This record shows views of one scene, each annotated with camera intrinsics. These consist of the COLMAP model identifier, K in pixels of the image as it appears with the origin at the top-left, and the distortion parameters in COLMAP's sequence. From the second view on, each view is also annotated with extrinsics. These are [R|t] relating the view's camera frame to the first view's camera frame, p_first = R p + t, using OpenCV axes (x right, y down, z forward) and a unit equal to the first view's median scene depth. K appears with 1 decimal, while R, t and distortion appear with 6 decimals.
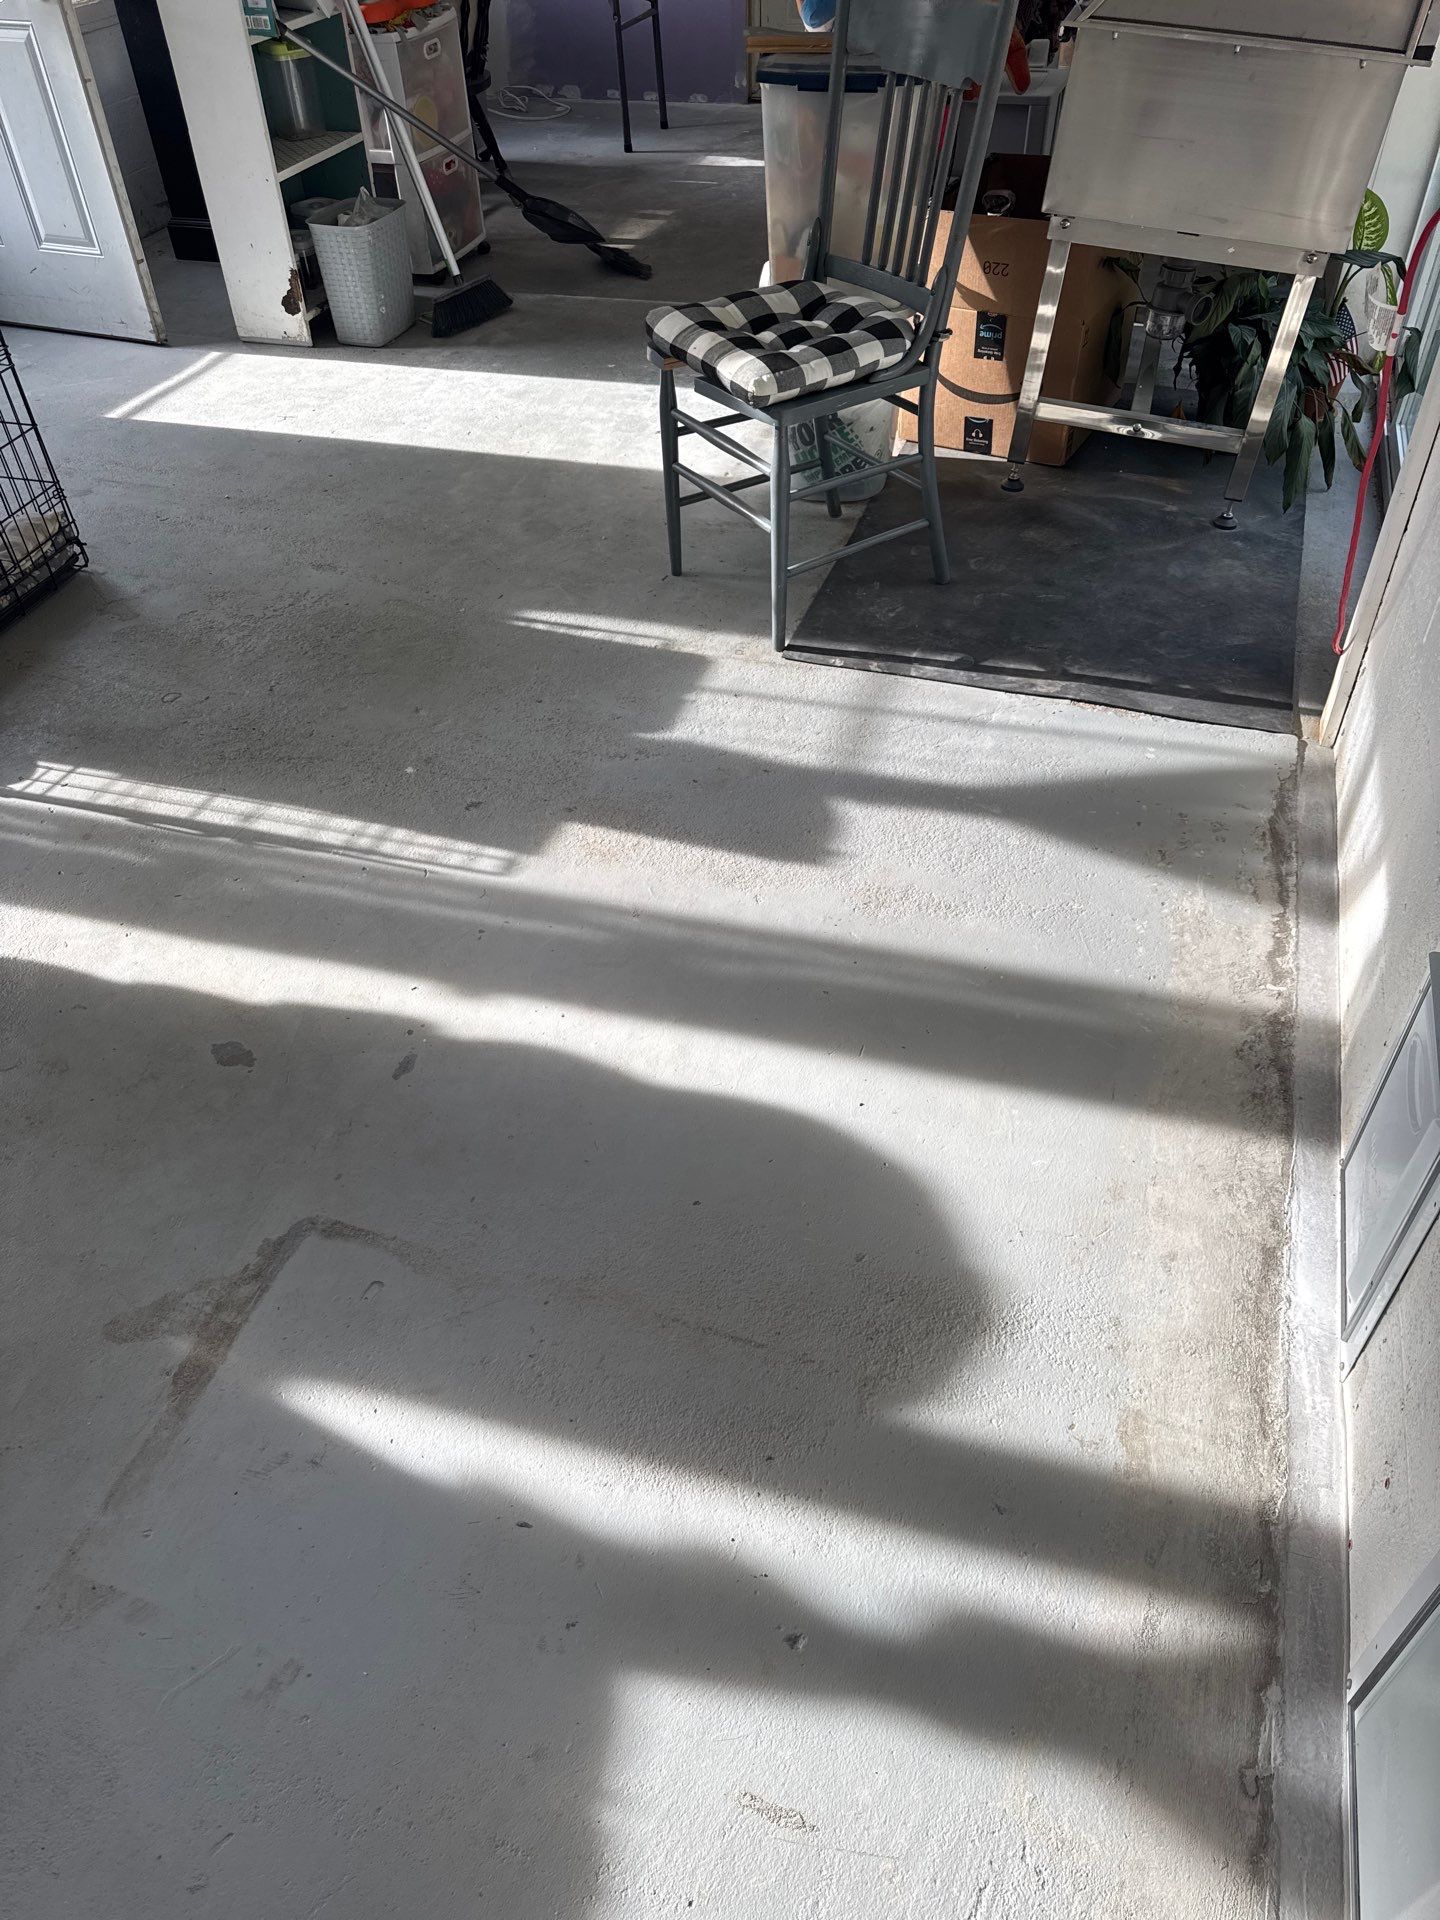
lens RADIAL K [[1339.7, 0, 722.0], [0, 1339.7, 948.4], [0, 0, 1]] dist [0.085809, -0.006710]
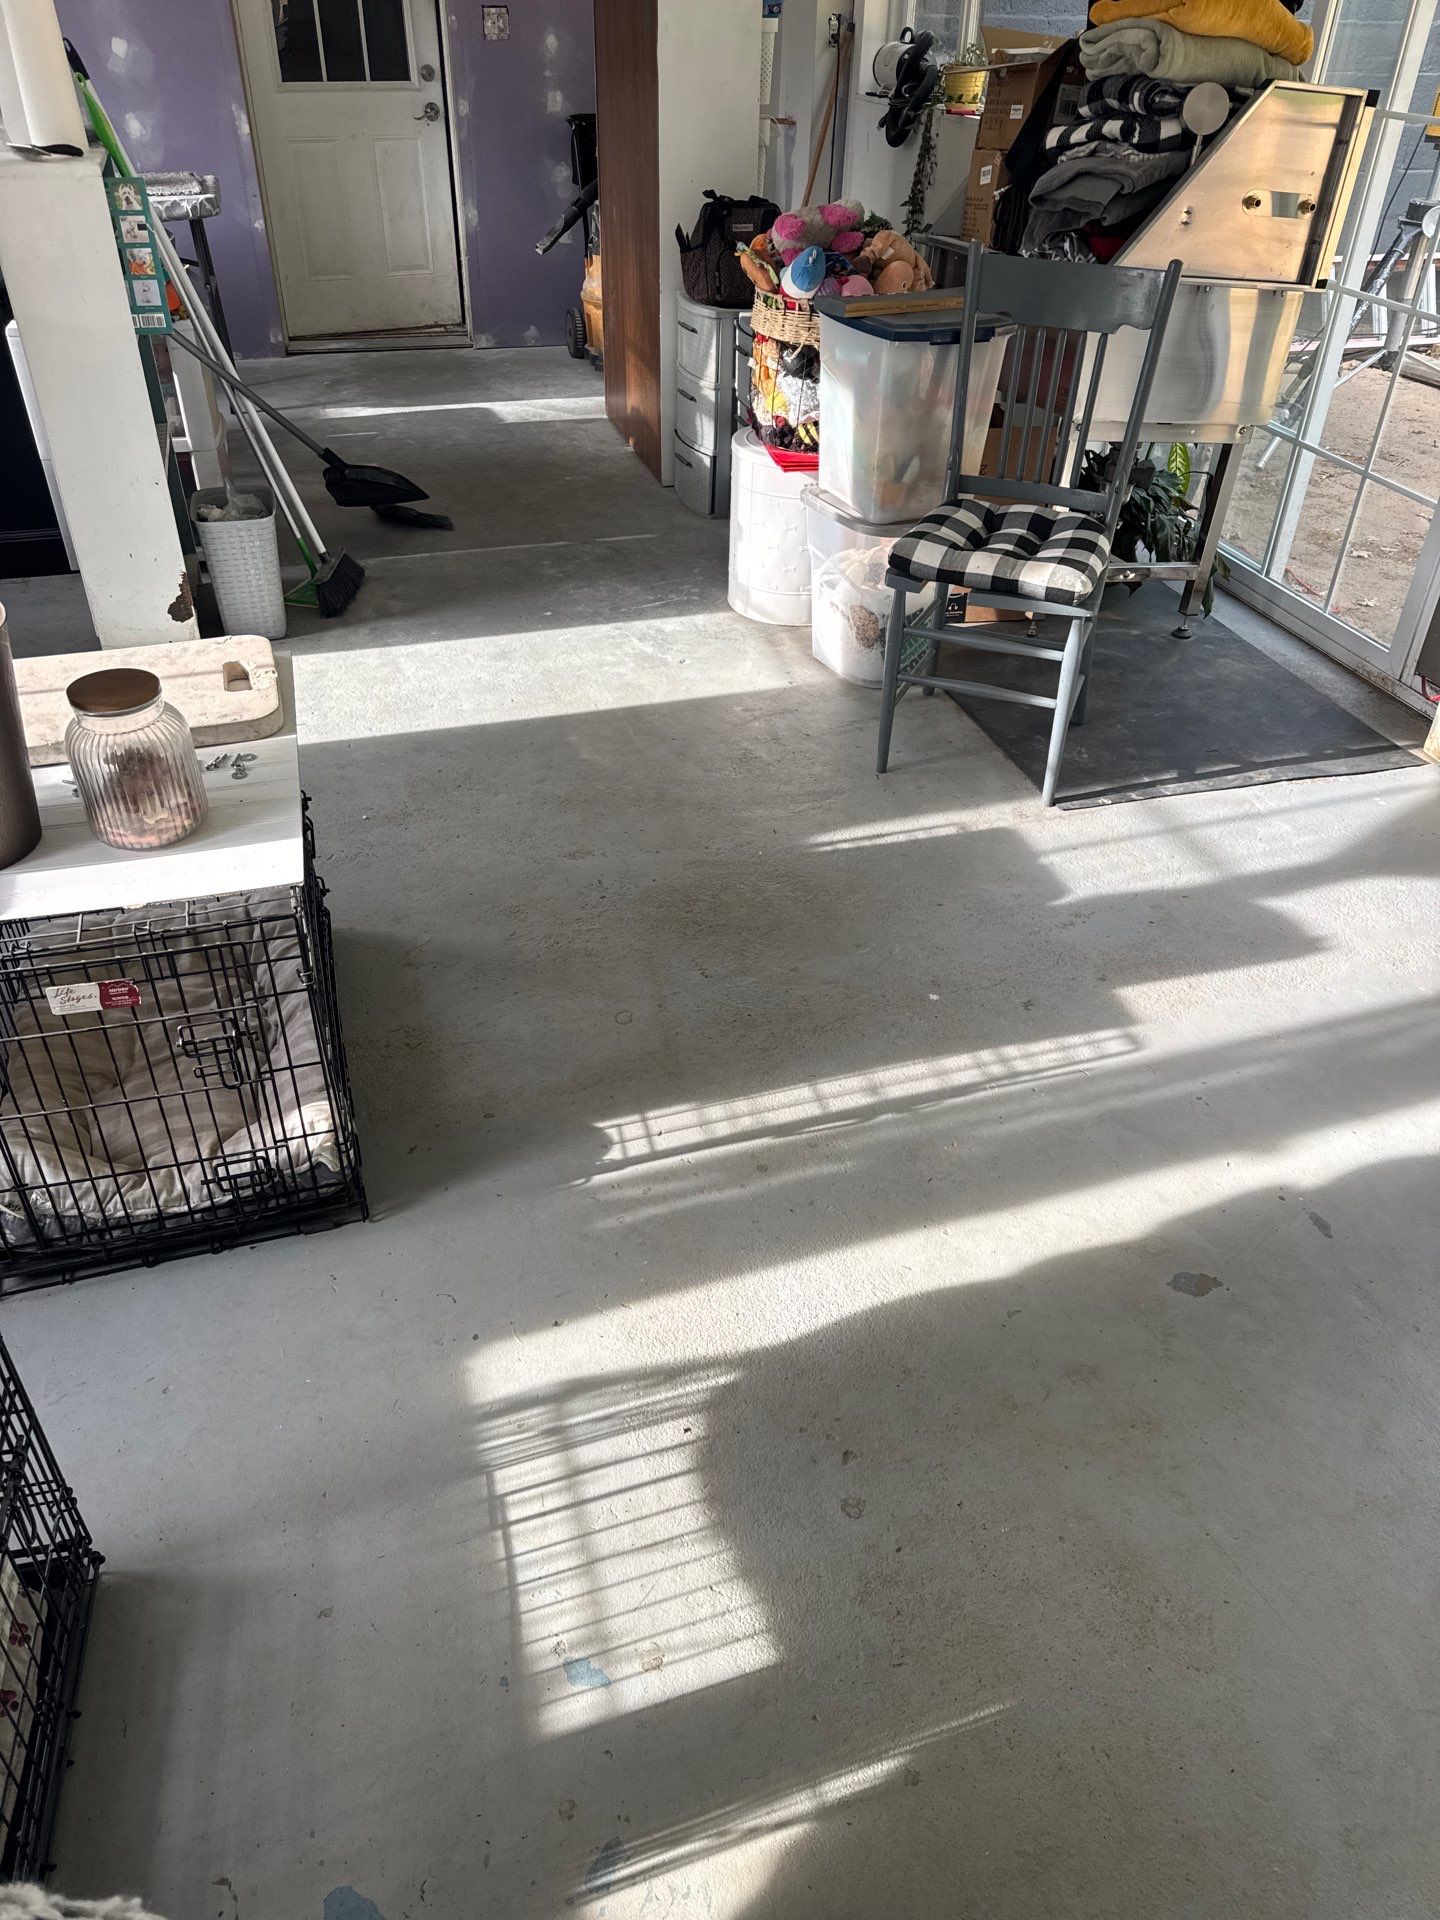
lens RADIAL K [[1339.7, 0, 723.0], [0, 1339.7, 976.6], [0, 0, 1]] dist [0.085809, -0.006710]
pose [[0.818856, -0.302359, 0.487907, -0.824891], [0.351474, 0.936147, -0.009745, -0.188370], [-0.453806, 0.179467, 0.872841, 0.194051]]
